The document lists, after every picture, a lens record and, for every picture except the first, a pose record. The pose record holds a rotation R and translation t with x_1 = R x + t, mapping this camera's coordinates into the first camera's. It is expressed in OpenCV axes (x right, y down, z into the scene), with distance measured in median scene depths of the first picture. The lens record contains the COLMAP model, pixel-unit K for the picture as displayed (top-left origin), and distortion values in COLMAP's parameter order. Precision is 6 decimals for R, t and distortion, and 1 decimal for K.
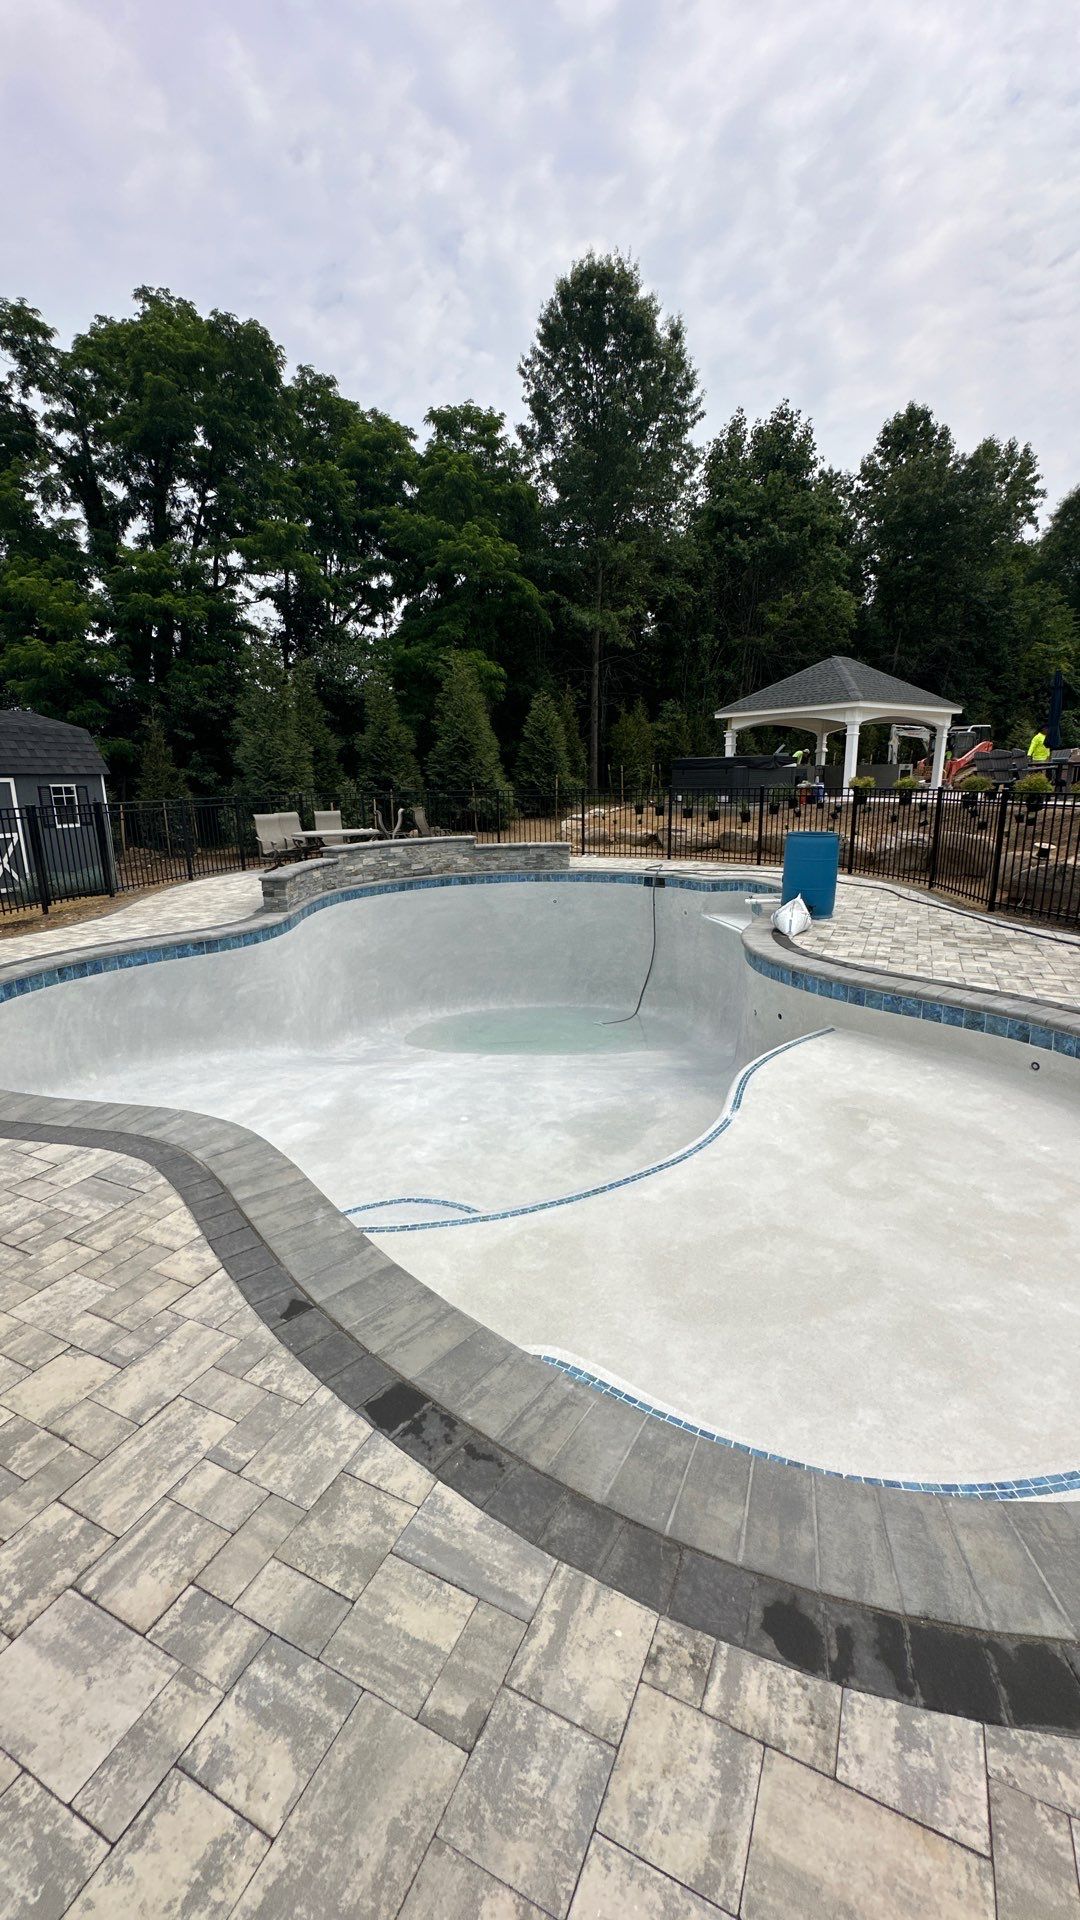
lens RADIAL K [[784.7, 0, 540.0], [0, 784.7, 960.0], [0, 0, 1]] dist [-0.000248, 0.000038]
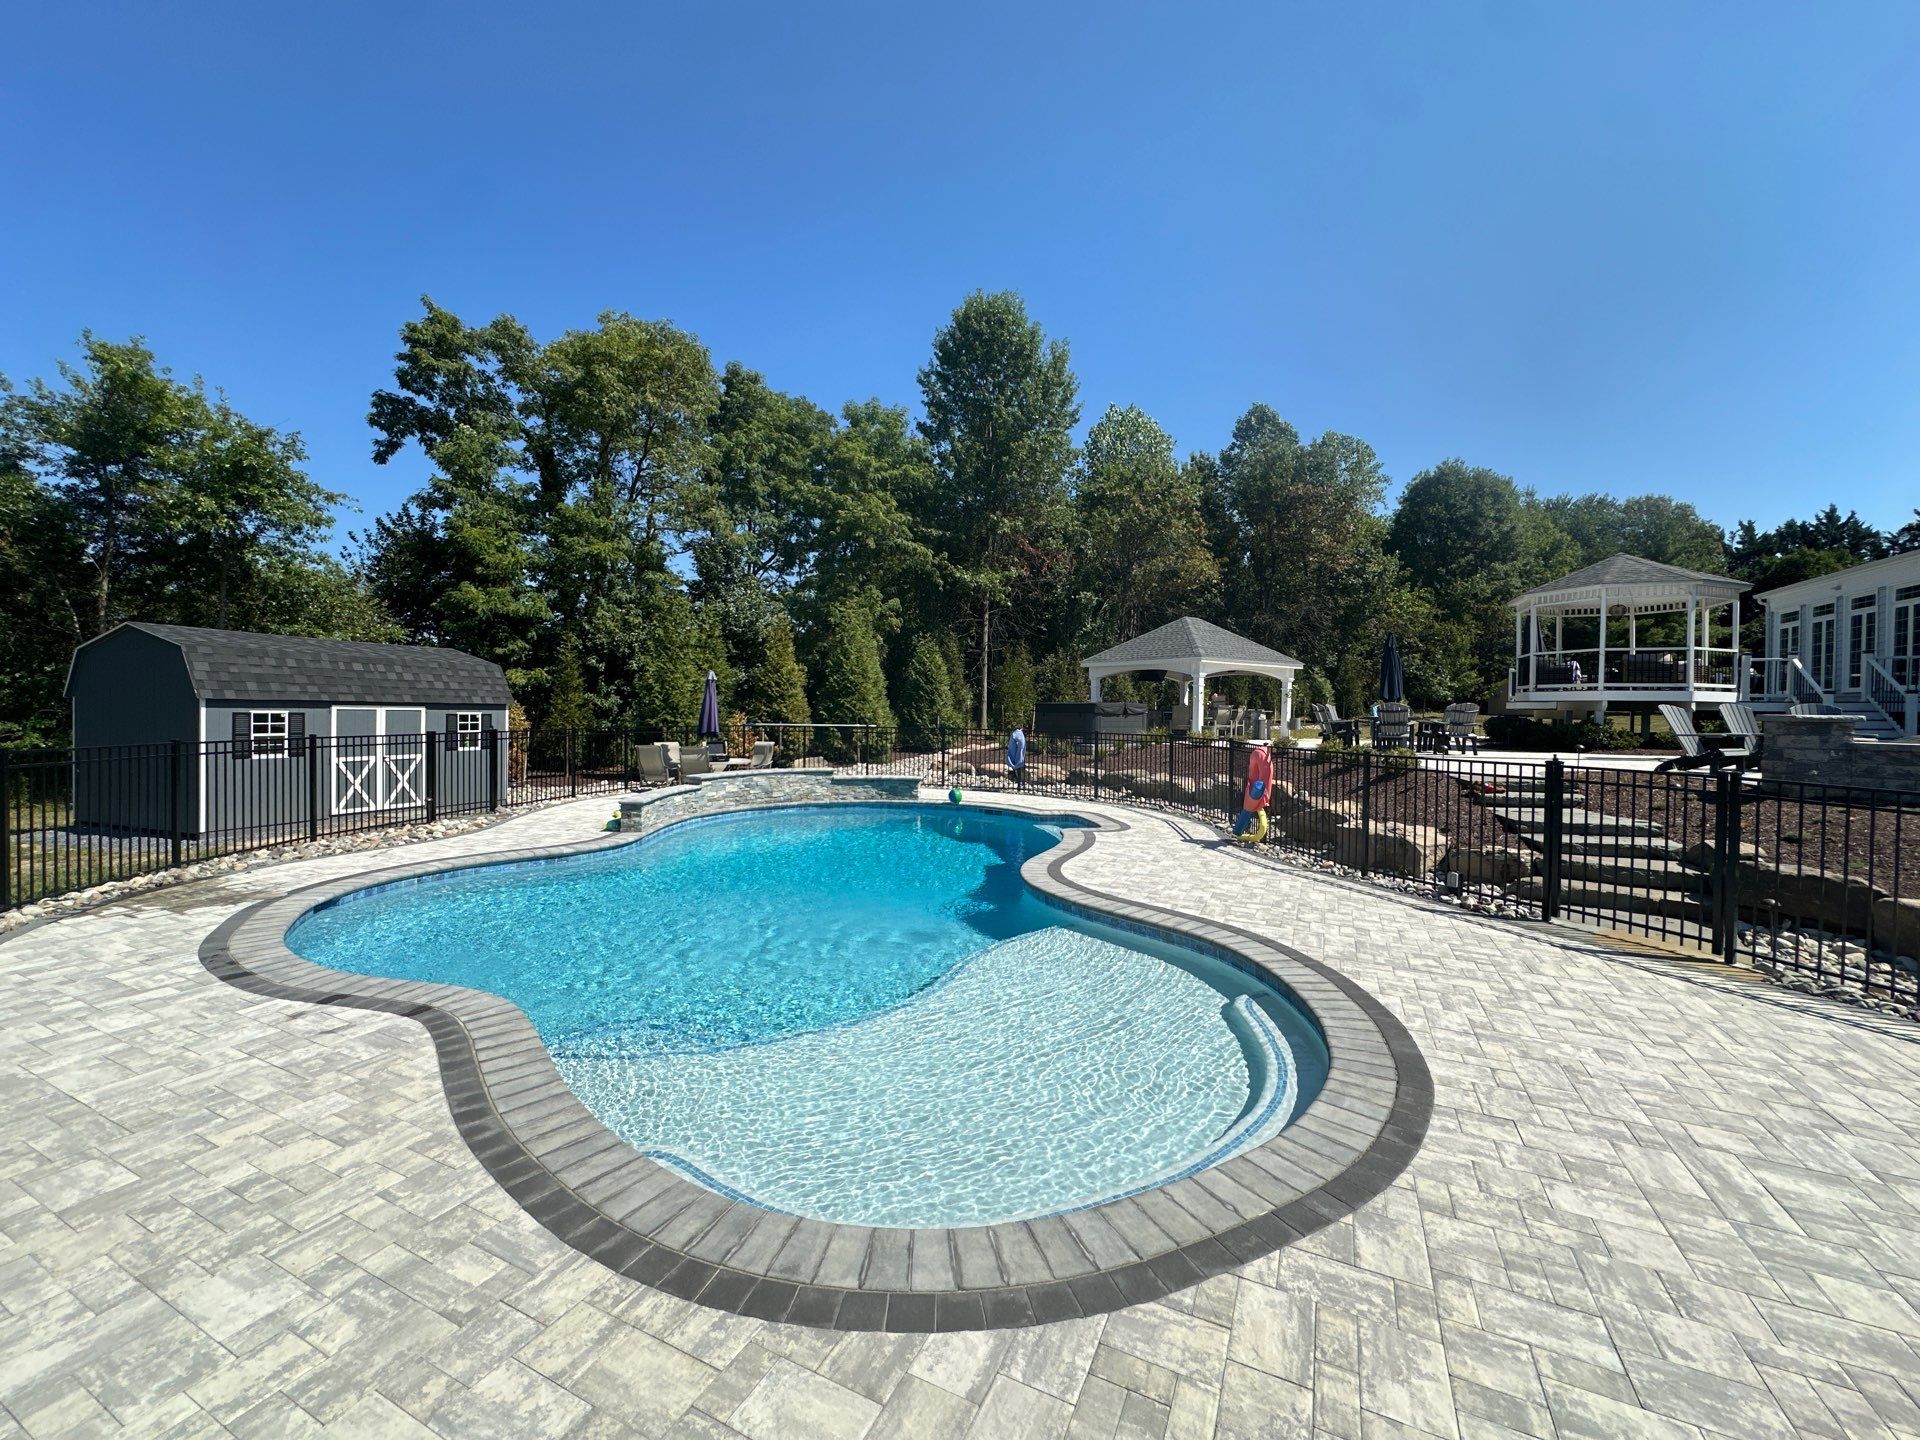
lens RADIAL K [[768.9, 0, 960.0], [0, 768.9, 720.0], [0, 0, 1]] dist [0.000155, 0.000184]
pose [[0.999534, 0.029644, 0.007299, 0.095087], [-0.027416, 0.976758, -0.212586, 0.003118], [-0.013431, 0.212287, 0.977115, -0.095132]]
